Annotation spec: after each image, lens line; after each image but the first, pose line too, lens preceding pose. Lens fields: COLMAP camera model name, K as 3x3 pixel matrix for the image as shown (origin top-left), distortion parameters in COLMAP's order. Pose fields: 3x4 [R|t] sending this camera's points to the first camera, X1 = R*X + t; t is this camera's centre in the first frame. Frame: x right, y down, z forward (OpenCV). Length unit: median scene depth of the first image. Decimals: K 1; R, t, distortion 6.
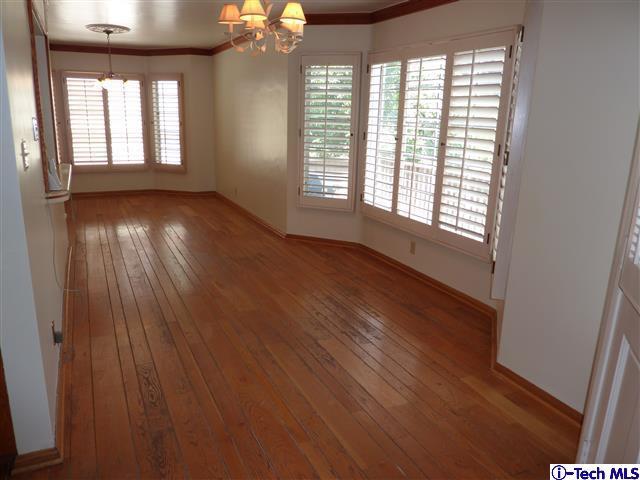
lens RADIAL K [[485.5, 0, 315.2], [0, 485.5, 239.9], [0, 0, 1]] dist [-0.004352, -0.013534]
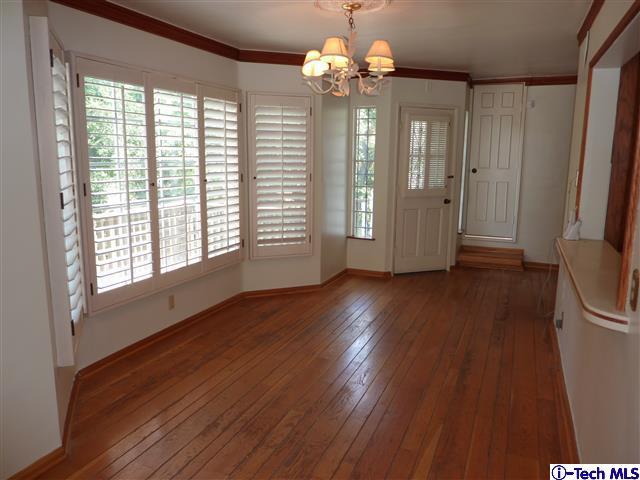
lens RADIAL K [[485.5, 0, 321.5], [0, 485.5, 239.8], [0, 0, 1]] dist [-0.004352, -0.013534]
pose [[-0.669530, -0.167148, 0.723735, -0.666017], [0.157223, 0.920385, 0.358013, -0.401214], [-0.725955, 0.353488, -0.589945, 1.428739]]
